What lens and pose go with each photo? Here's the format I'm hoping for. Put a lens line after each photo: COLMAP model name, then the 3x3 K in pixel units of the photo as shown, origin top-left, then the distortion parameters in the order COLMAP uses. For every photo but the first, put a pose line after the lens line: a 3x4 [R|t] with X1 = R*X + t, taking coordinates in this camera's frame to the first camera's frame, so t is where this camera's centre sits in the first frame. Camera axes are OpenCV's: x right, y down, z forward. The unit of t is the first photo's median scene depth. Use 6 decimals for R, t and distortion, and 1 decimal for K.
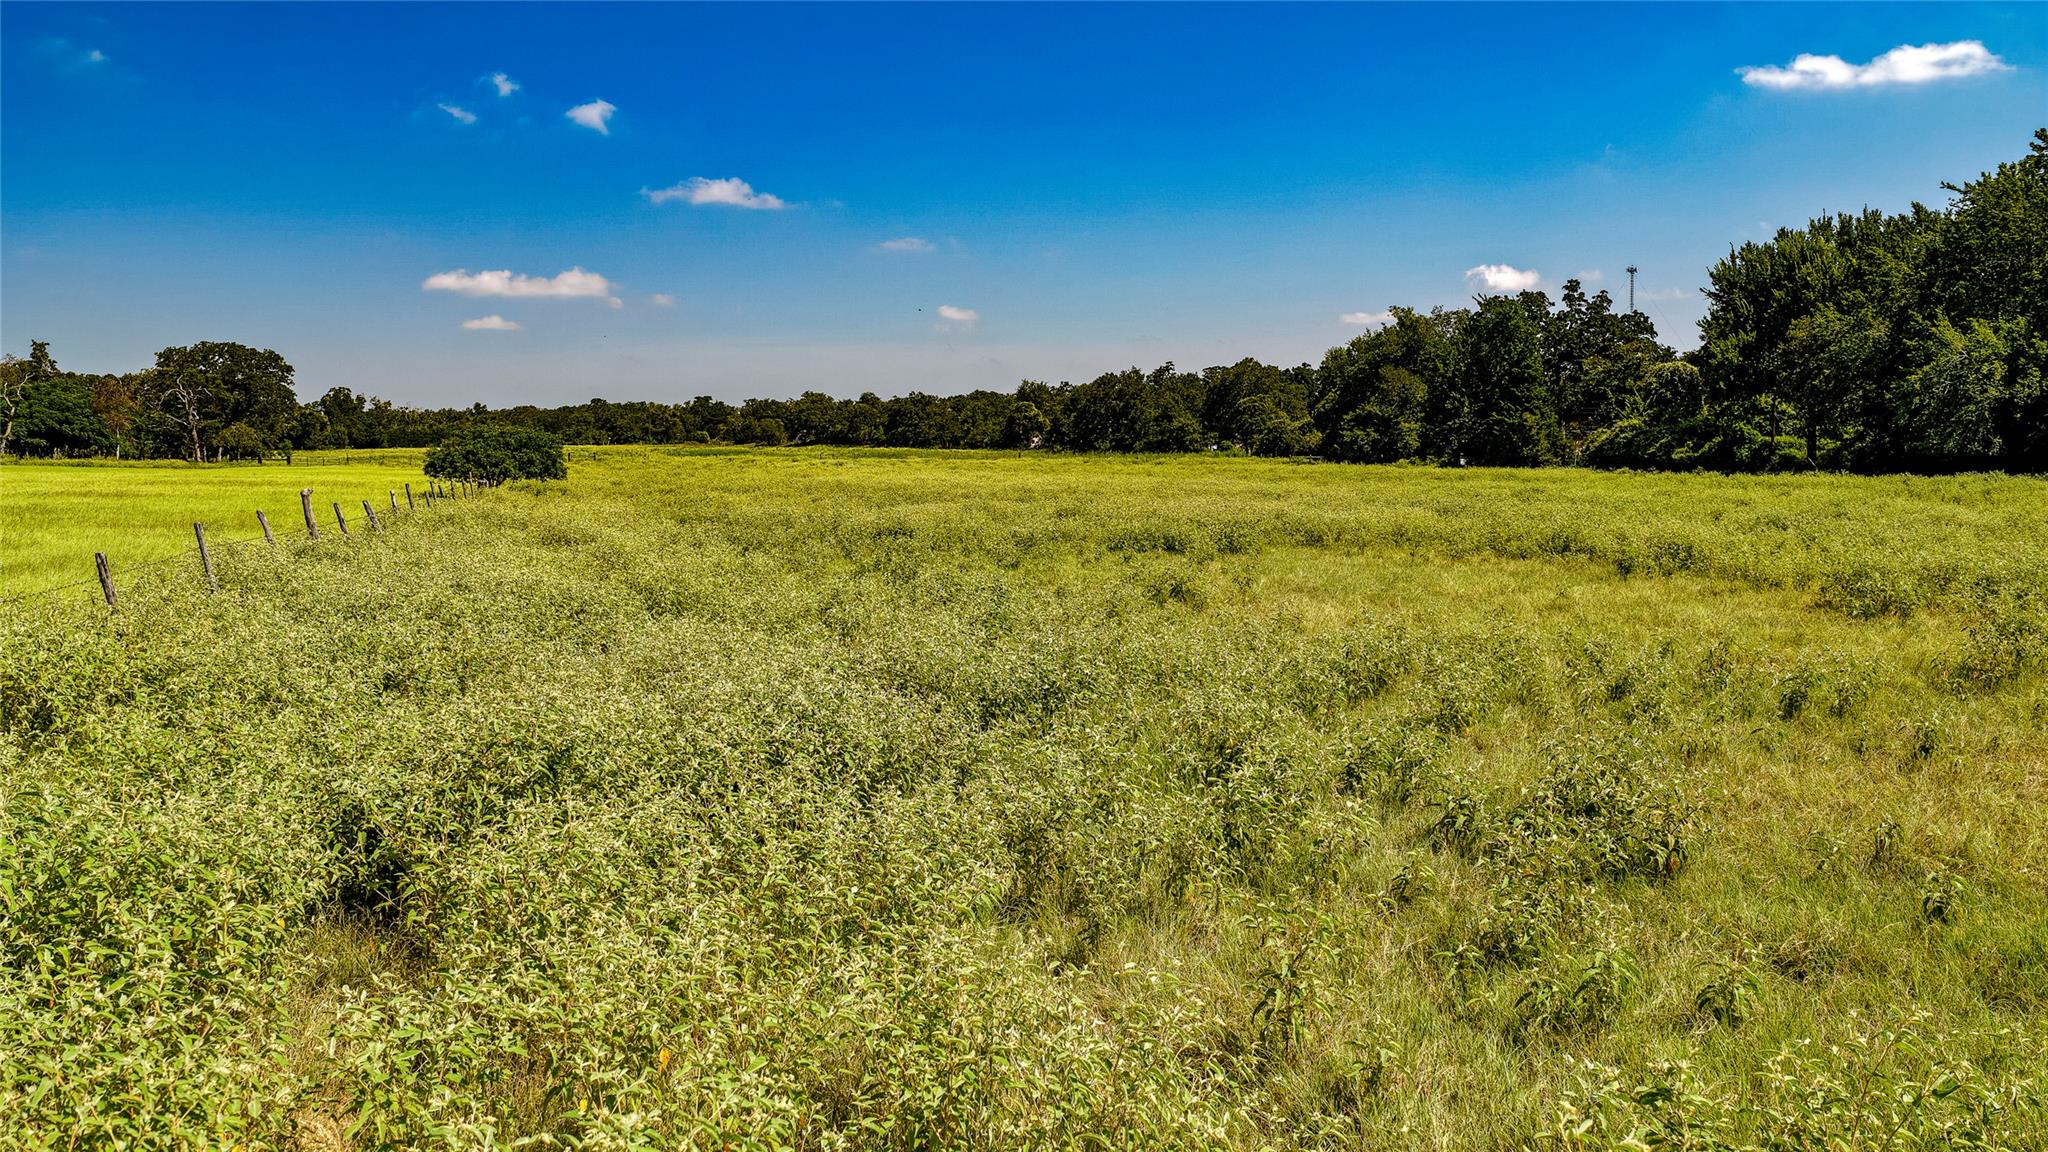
lens RADIAL K [[1698.6, 0, 1031.2], [0, 1698.6, 585.8], [0, 0, 1]] dist [-0.016381, 0.036611]
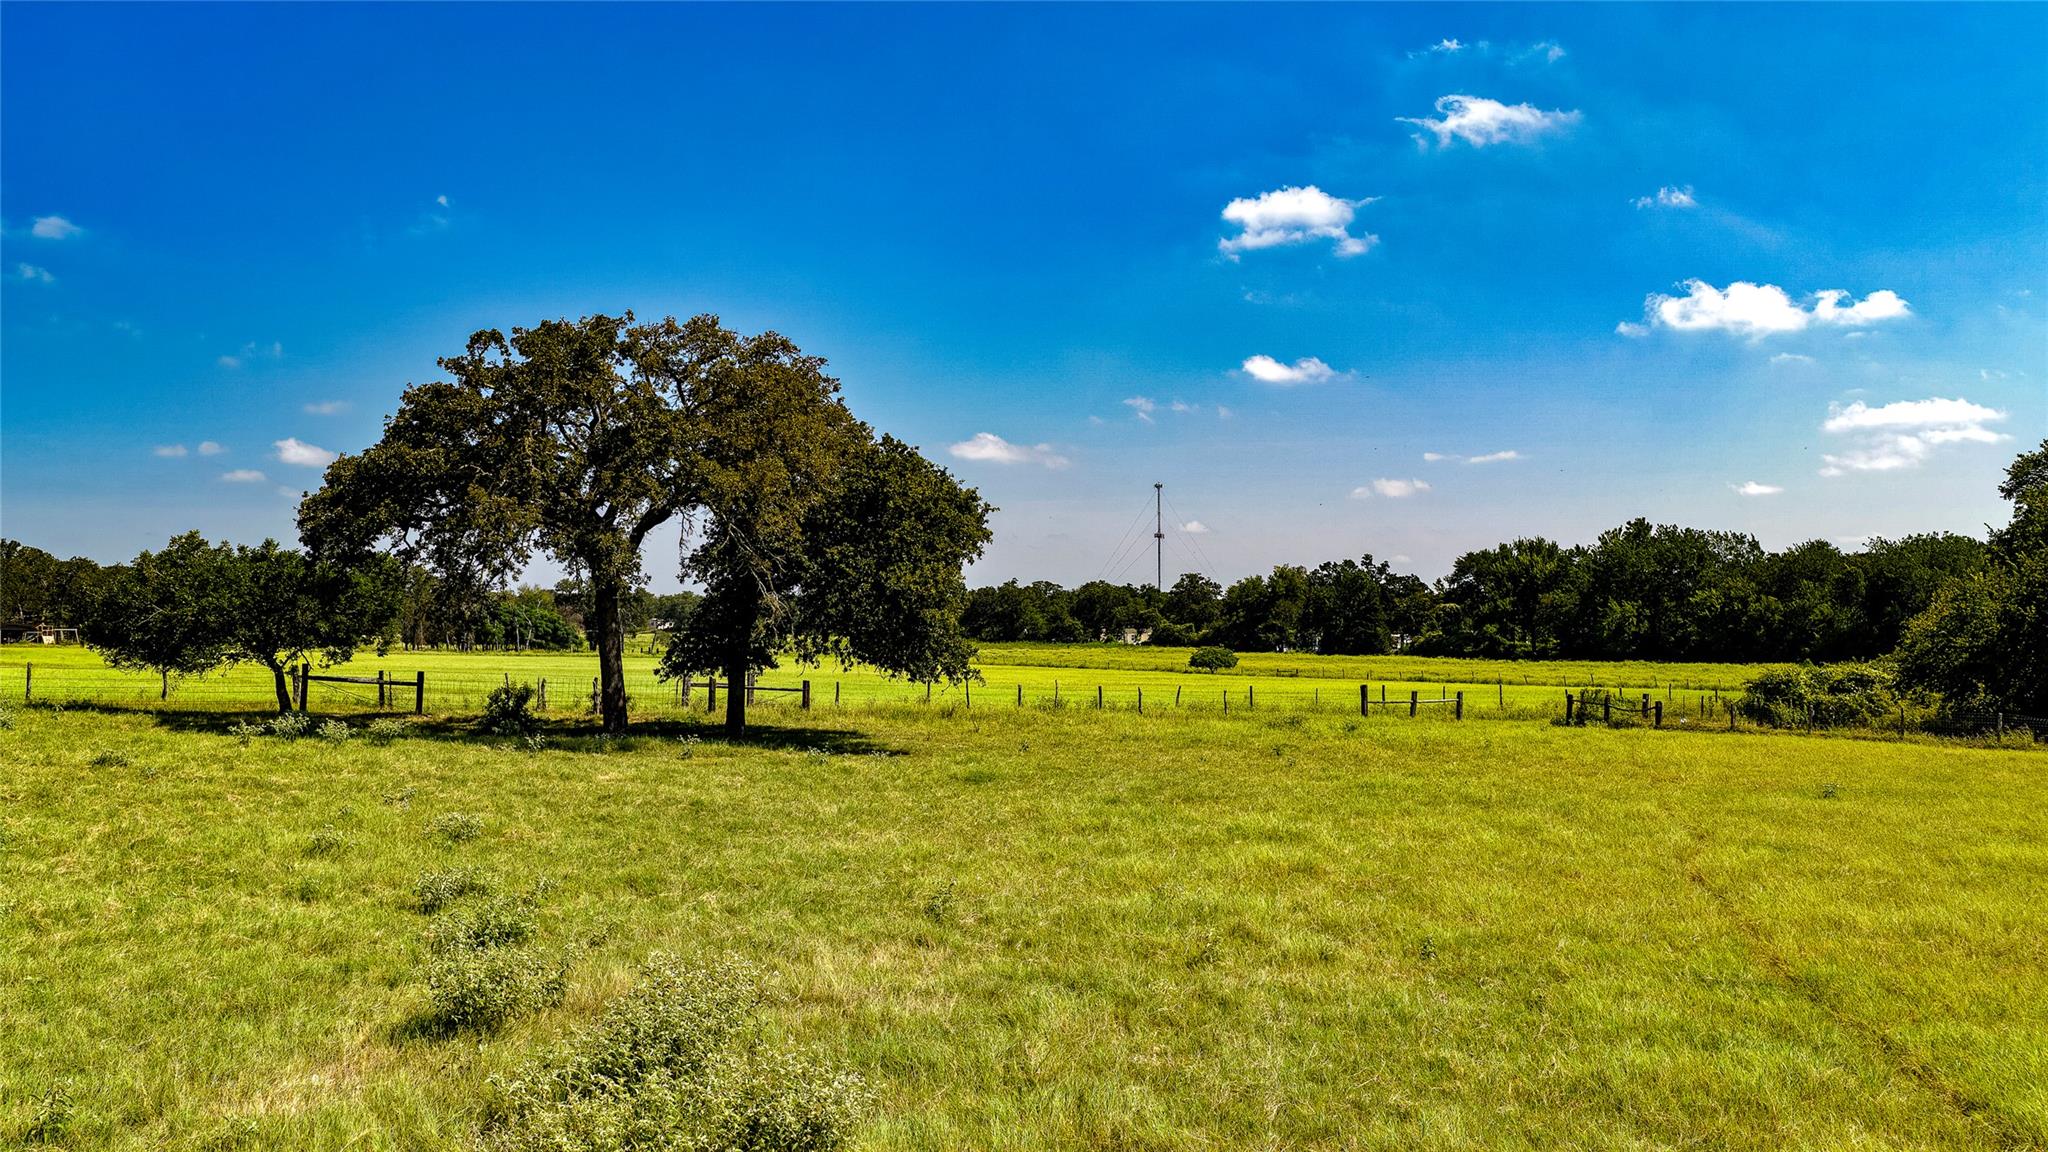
lens RADIAL K [[1698.6, 0, 1031.2], [0, 1698.6, 585.8], [0, 0, 1]] dist [-0.016381, 0.036611]
pose [[0.945300, 0.012037, 0.325980, -0.648654], [0.020627, 0.995113, -0.096561, 0.029017], [-0.325549, 0.098003, 0.940432, -0.648486]]
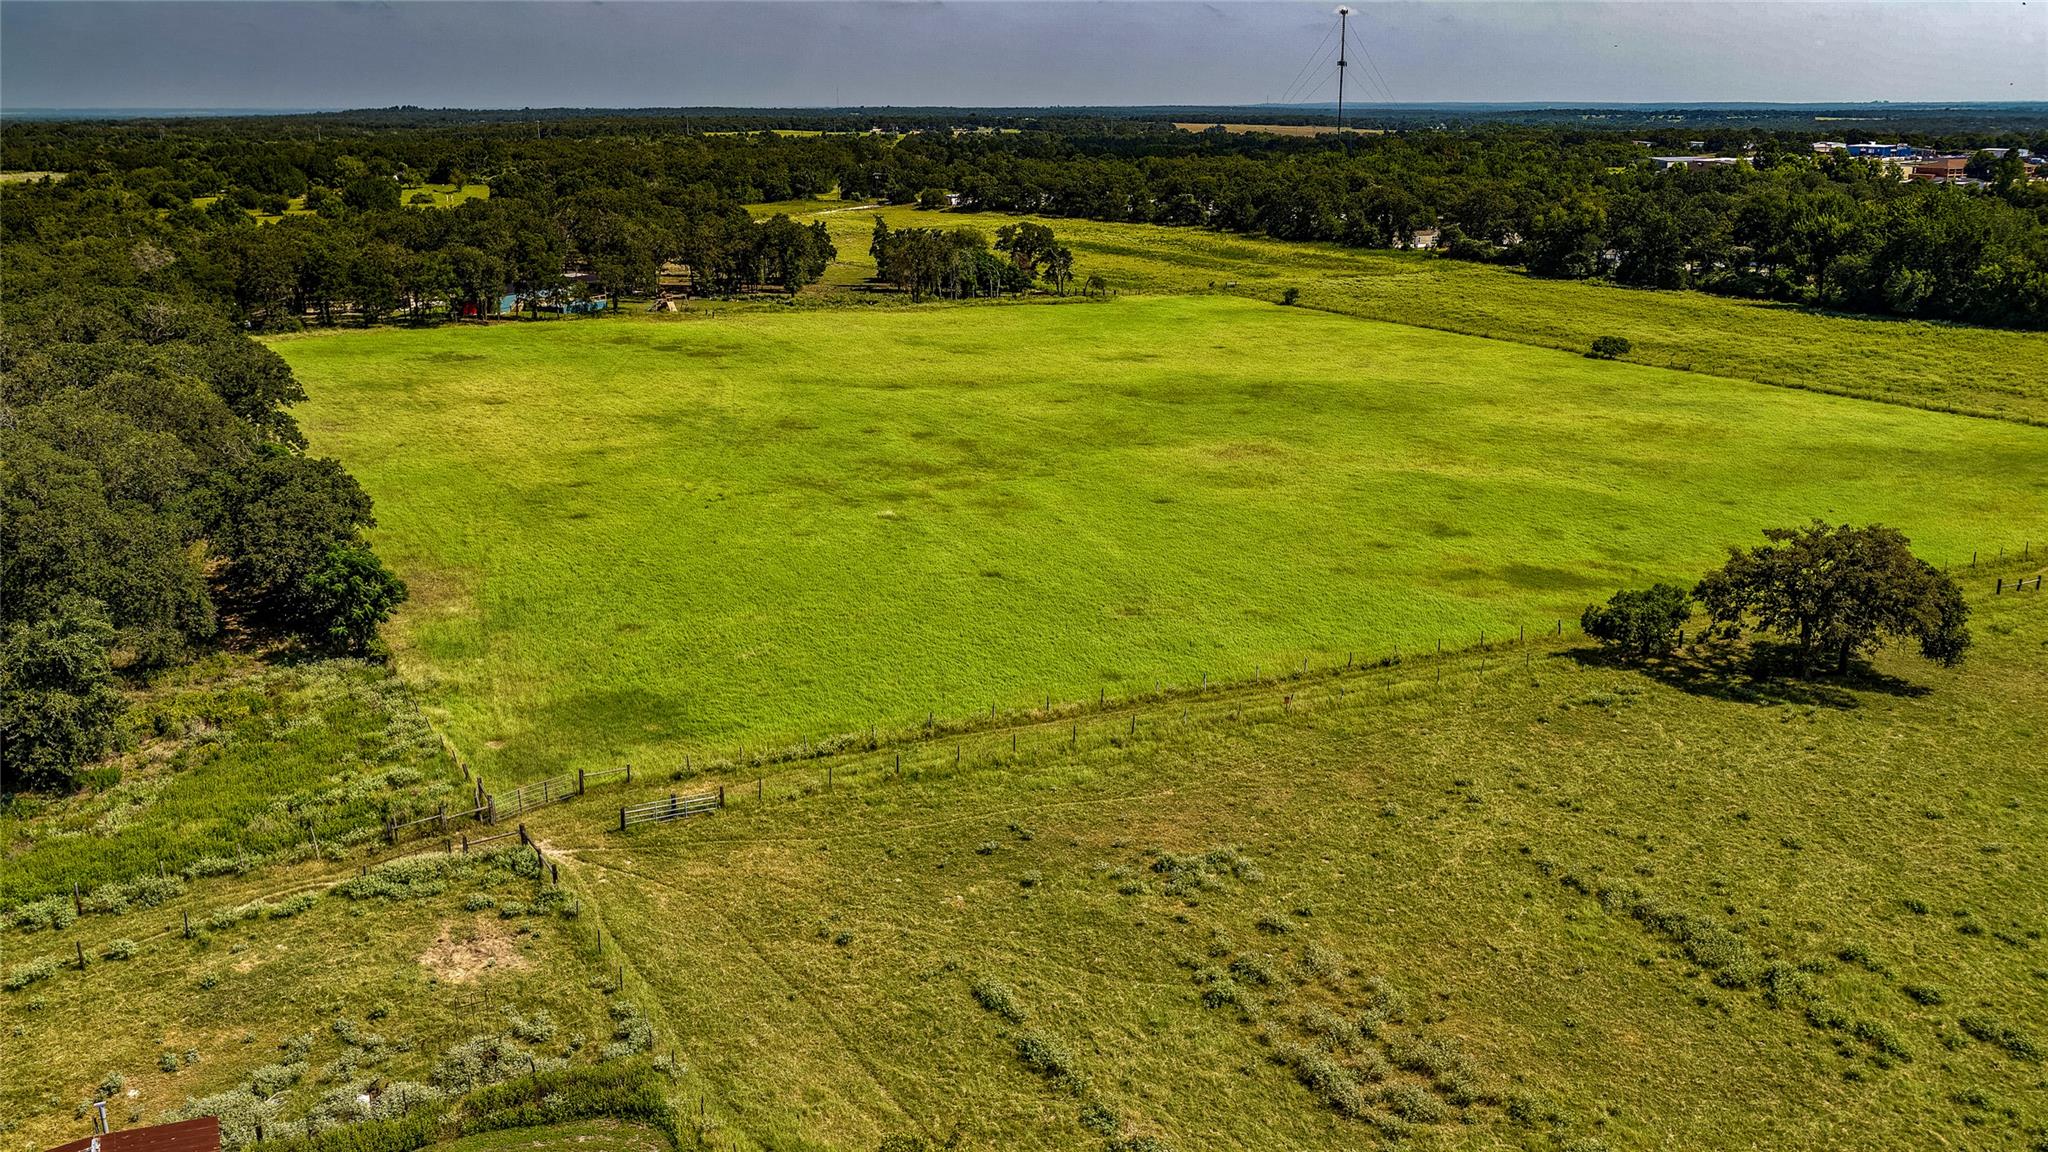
lens RADIAL K [[1698.6, 0, 1031.2], [0, 1698.6, 585.8], [0, 0, 1]] dist [-0.016381, 0.036611]
pose [[0.960415, -0.070750, 0.269440, -1.078029], [0.014361, 0.978500, 0.205746, -0.144029], [-0.278203, -0.193733, 0.940782, -0.912463]]
